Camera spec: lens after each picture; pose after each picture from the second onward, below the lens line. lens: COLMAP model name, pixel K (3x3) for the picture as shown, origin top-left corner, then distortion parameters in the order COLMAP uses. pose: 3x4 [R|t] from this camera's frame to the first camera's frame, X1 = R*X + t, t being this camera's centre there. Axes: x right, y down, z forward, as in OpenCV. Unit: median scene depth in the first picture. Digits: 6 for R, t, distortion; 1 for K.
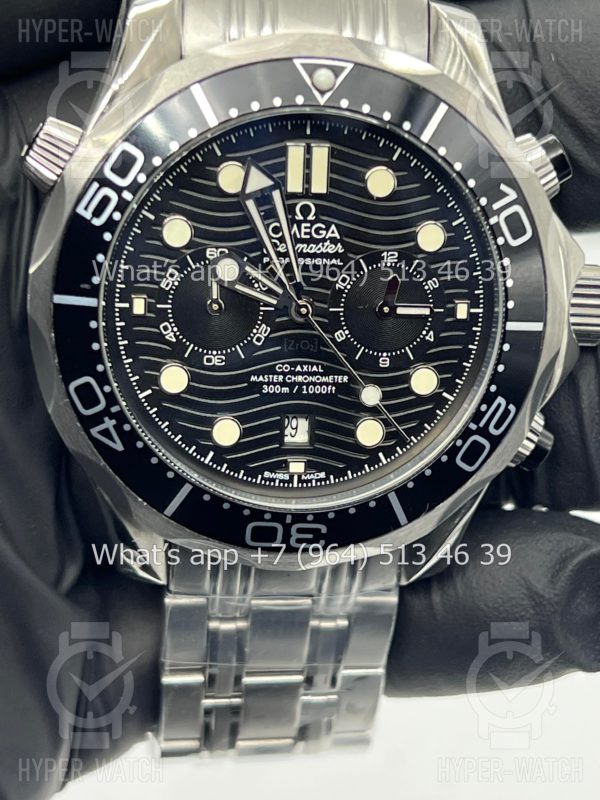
lens RADIAL K [[1825.3, 0, 300.0], [0, 1825.3, 400.0], [0, 0, 1]] dist [0.057303, 0.216100]
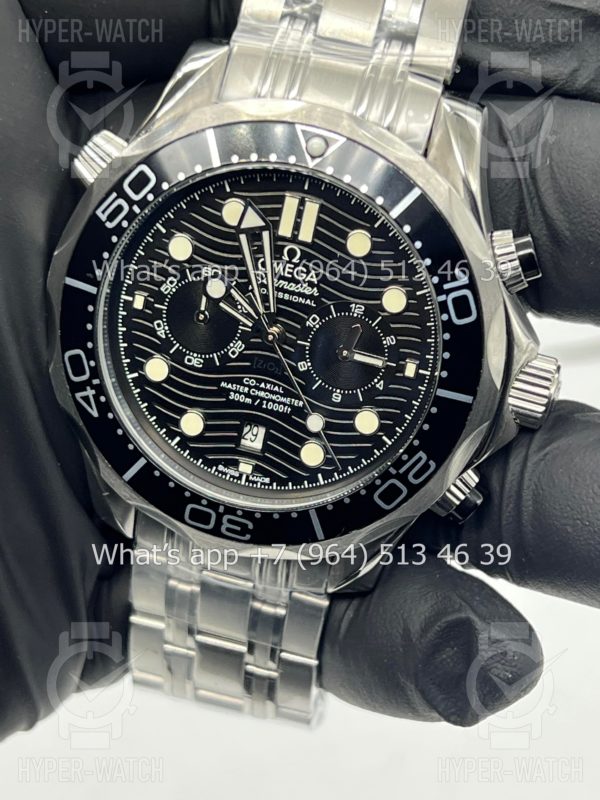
lens RADIAL K [[1825.3, 0, 300.0], [0, 1825.3, 400.0], [0, 0, 1]] dist [0.057303, 0.216100]
pose [[0.937006, 0.237193, -0.256435, 0.323397], [-0.233138, 0.971328, 0.046564, -0.068239], [0.260127, 0.016154, 0.965439, -0.109656]]
